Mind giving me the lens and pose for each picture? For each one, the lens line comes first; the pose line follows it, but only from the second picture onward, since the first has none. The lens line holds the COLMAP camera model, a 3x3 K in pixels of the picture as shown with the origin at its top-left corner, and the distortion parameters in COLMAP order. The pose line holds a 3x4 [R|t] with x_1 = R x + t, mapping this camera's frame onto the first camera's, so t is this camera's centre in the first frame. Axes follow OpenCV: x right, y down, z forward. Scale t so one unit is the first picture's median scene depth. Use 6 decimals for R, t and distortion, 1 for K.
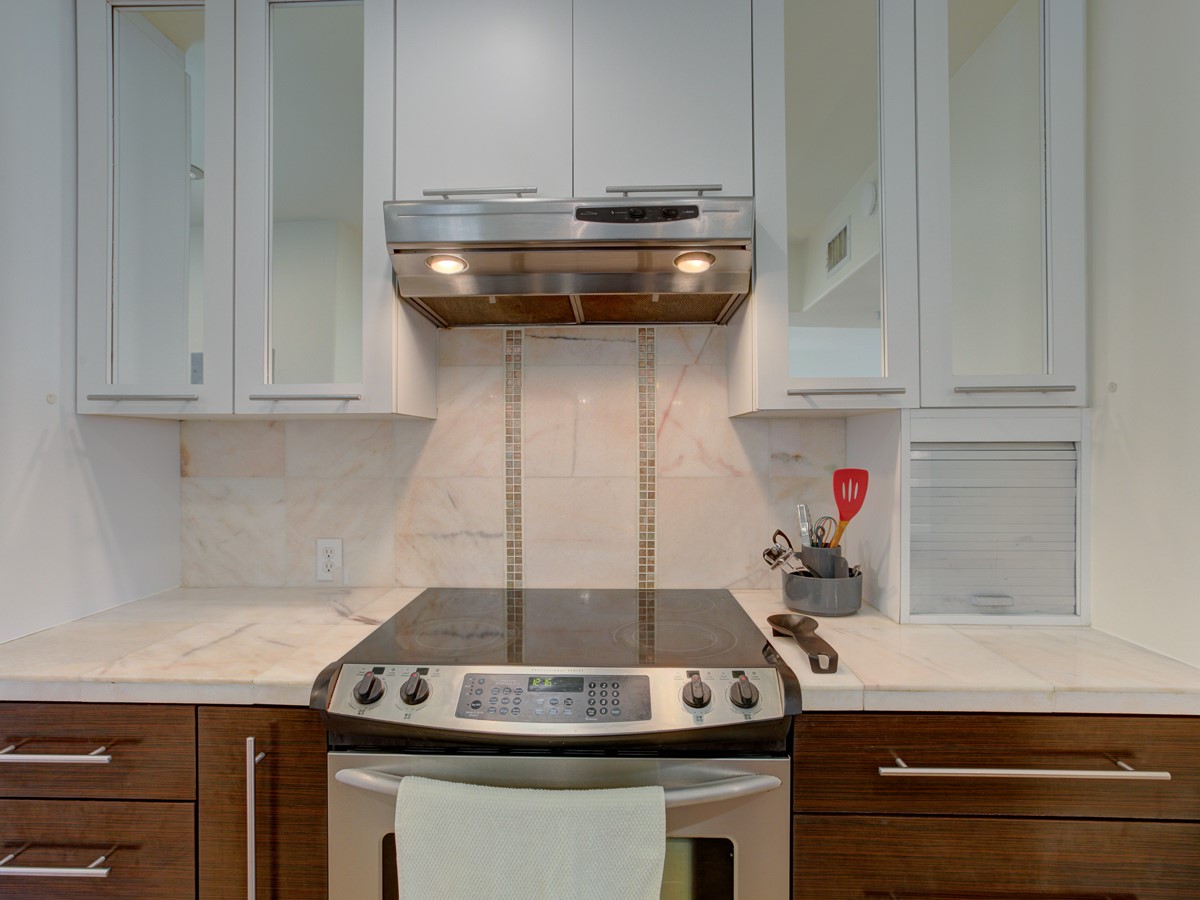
lens RADIAL K [[607.6, 0, 600.0], [0, 607.6, 450.0], [0, 0, 1]] dist [-0.047870, 0.031768]
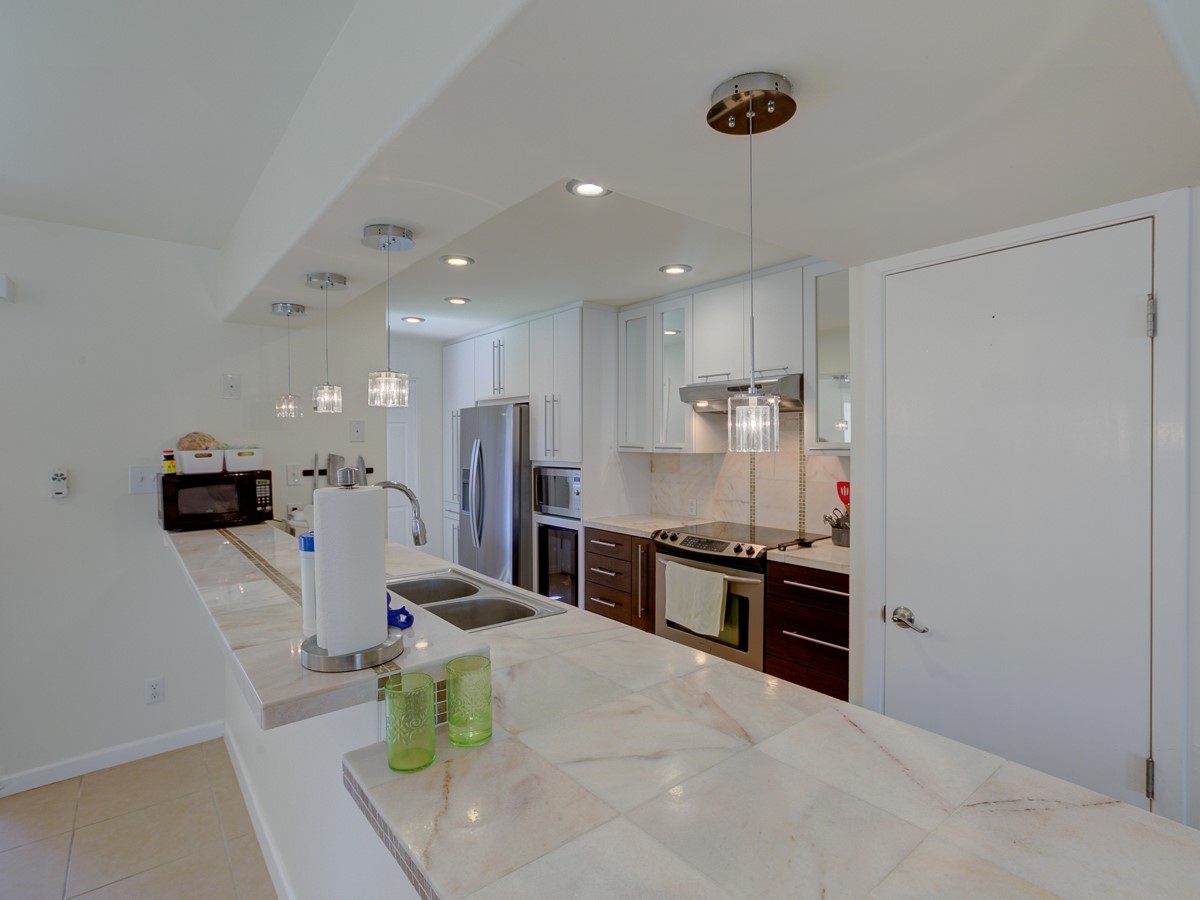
lens RADIAL K [[607.6, 0, 600.0], [0, 607.6, 450.0], [0, 0, 1]] dist [-0.047870, 0.031768]
pose [[0.647233, 0.014500, -0.762154, 1.439481], [-0.008737, 0.999895, 0.011603, -0.098178], [0.762242, -0.000850, 0.647292, -1.103329]]
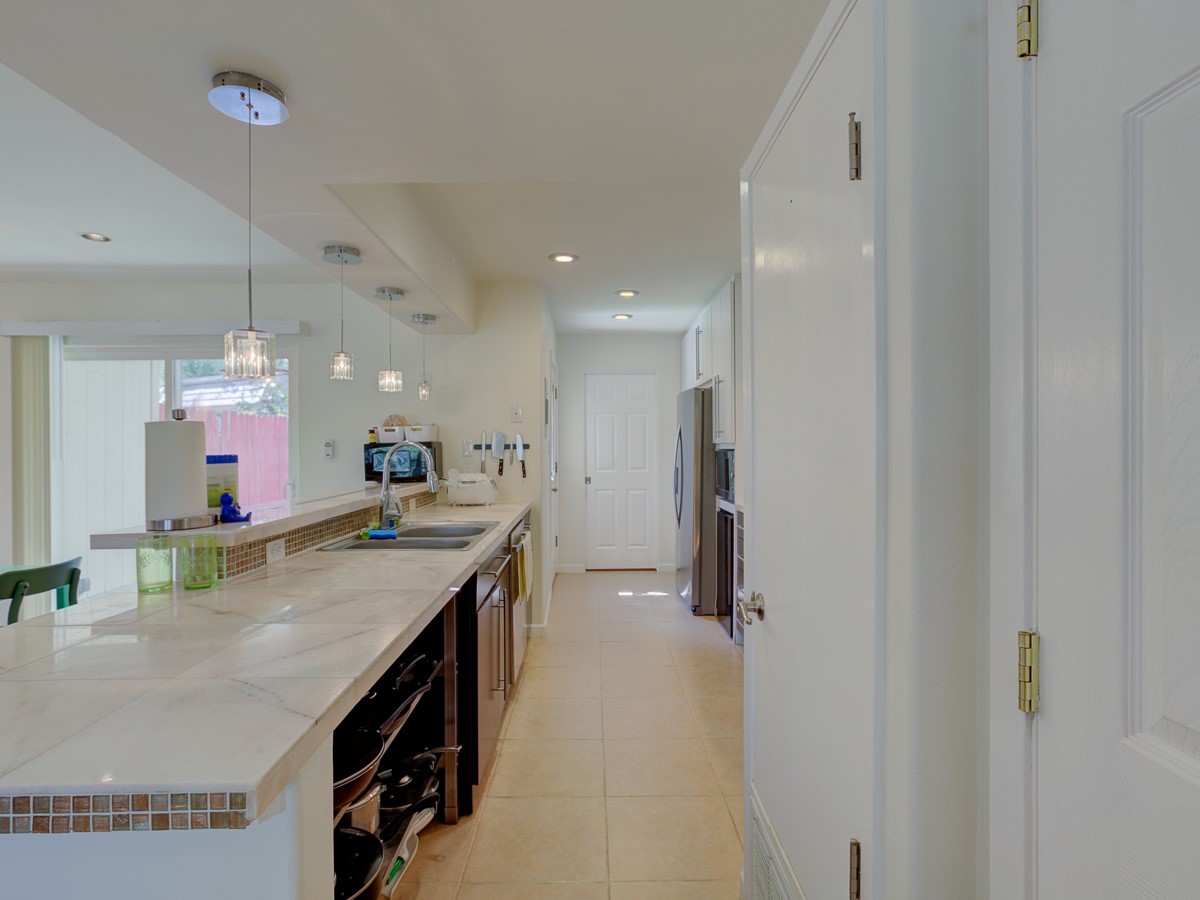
lens RADIAL K [[607.6, 0, 600.0], [0, 607.6, 450.0], [0, 0, 1]] dist [-0.047870, 0.031768]
pose [[0.047464, 0.010636, -0.998816, 1.913057], [-0.009434, 0.999903, 0.010200, 0.003082], [0.998828, 0.008939, 0.047560, -0.034067]]
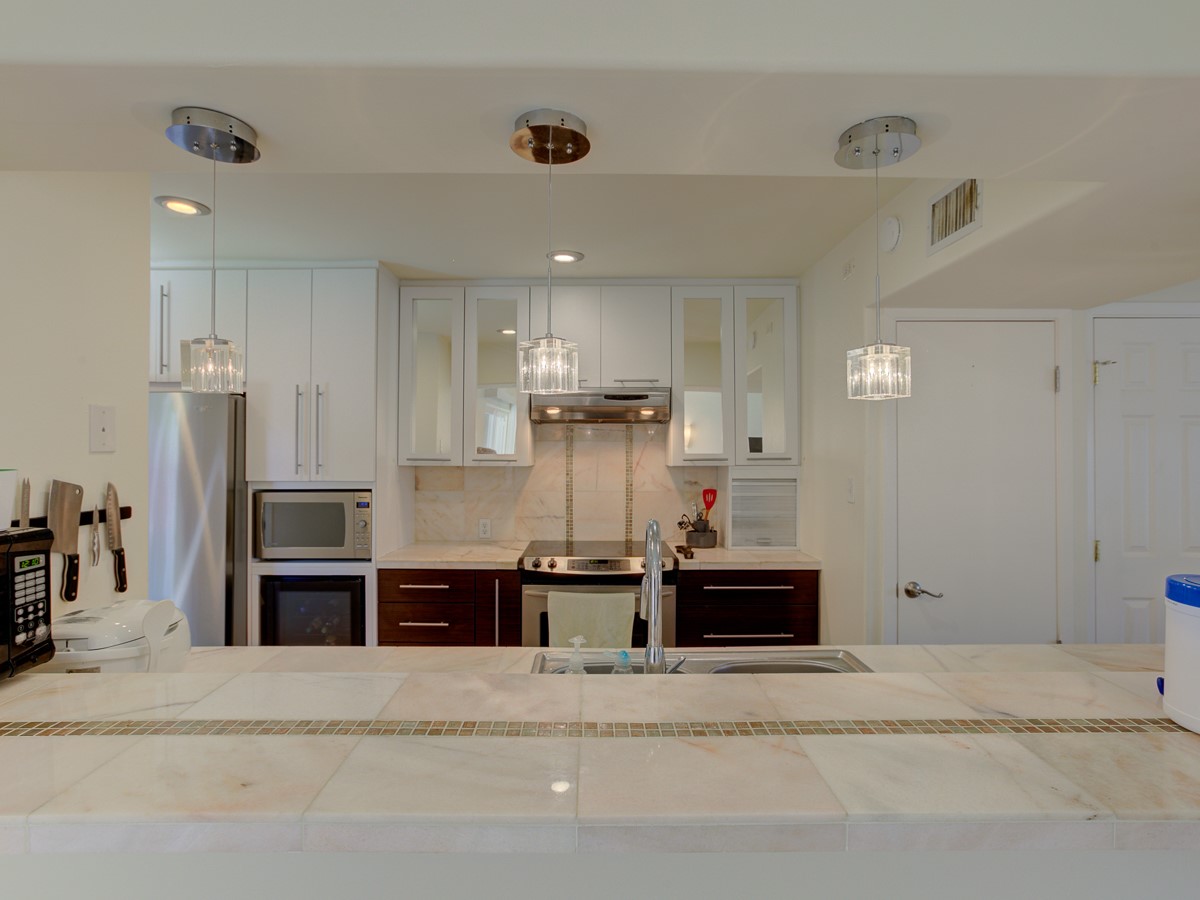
lens RADIAL K [[607.6, 0, 600.0], [0, 607.6, 450.0], [0, 0, 1]] dist [-0.047870, 0.031768]
pose [[0.999520, 0.005904, 0.030408, -0.113208], [-0.005531, 0.999908, -0.012347, -0.091010], [-0.030478, 0.012173, 0.999461, -1.413740]]
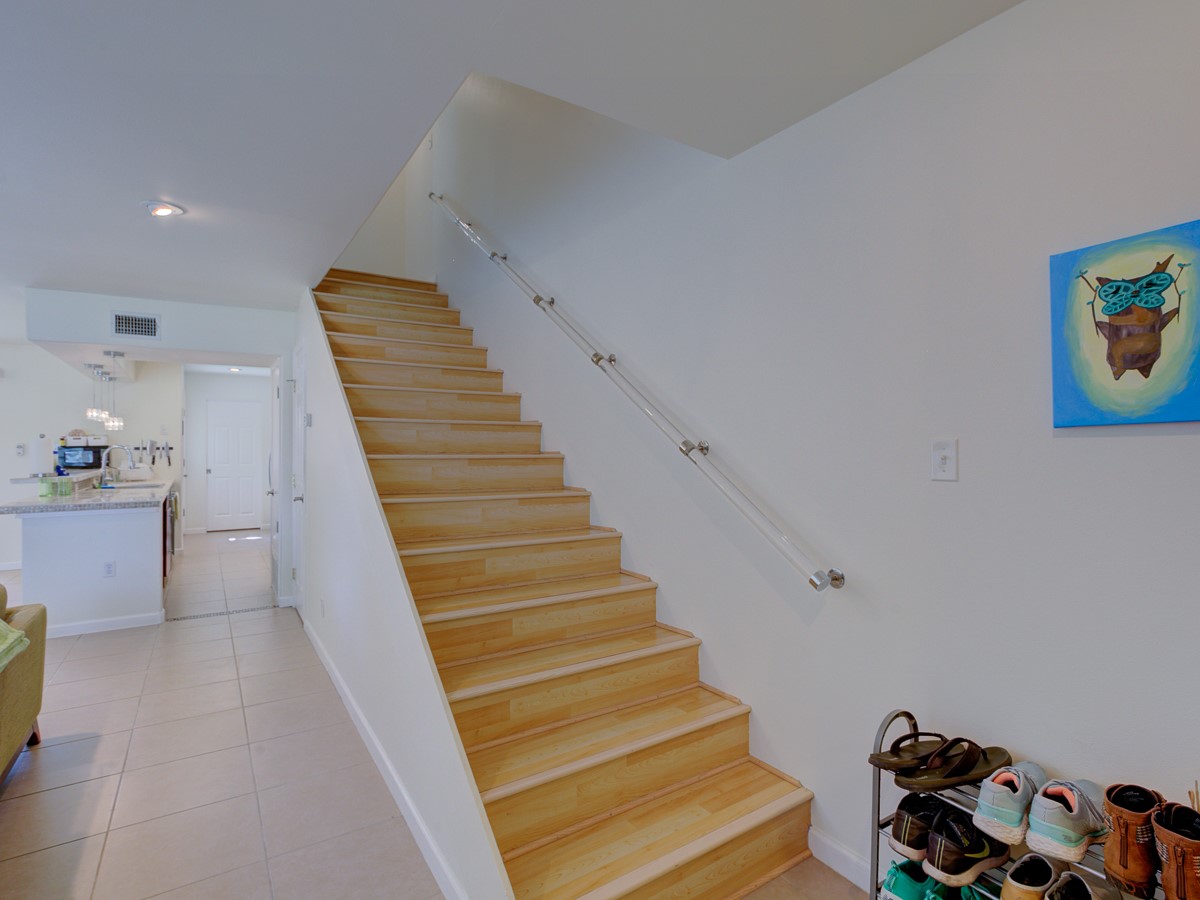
lens RADIAL K [[607.6, 0, 600.0], [0, 607.6, 450.0], [0, 0, 1]] dist [-0.047870, 0.031768]
pose [[0.581475, 0.005415, -0.813546, 5.252761], [-0.012300, 0.999922, -0.002135, -0.001204], [0.813471, 0.011248, 0.581496, -0.234308]]
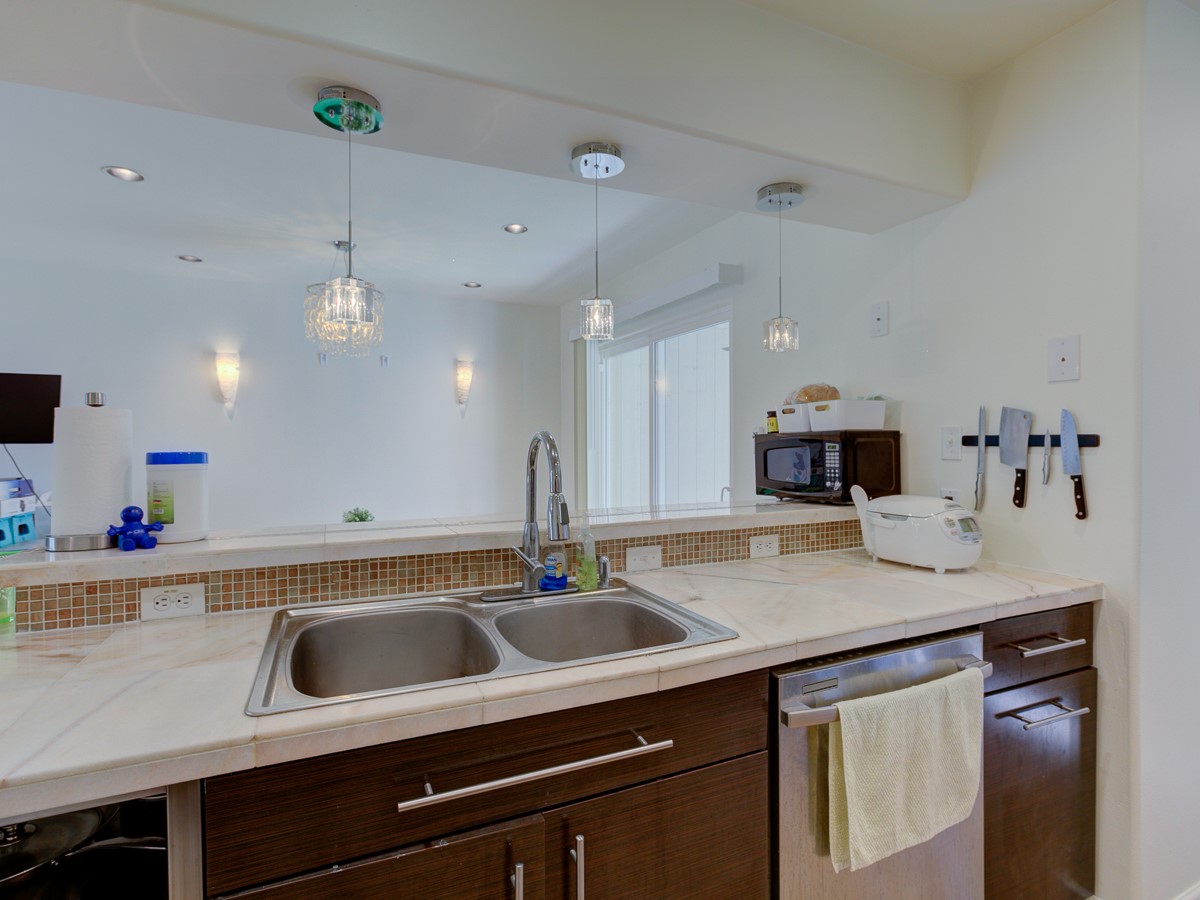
lens RADIAL K [[607.6, 0, 600.0], [0, 607.6, 450.0], [0, 0, 1]] dist [-0.047870, 0.031768]
pose [[-0.900286, 0.013878, -0.435078, 0.324268], [-0.000100, 0.999485, 0.032088, 0.001243], [0.435299, 0.028932, -0.899821, 0.359828]]
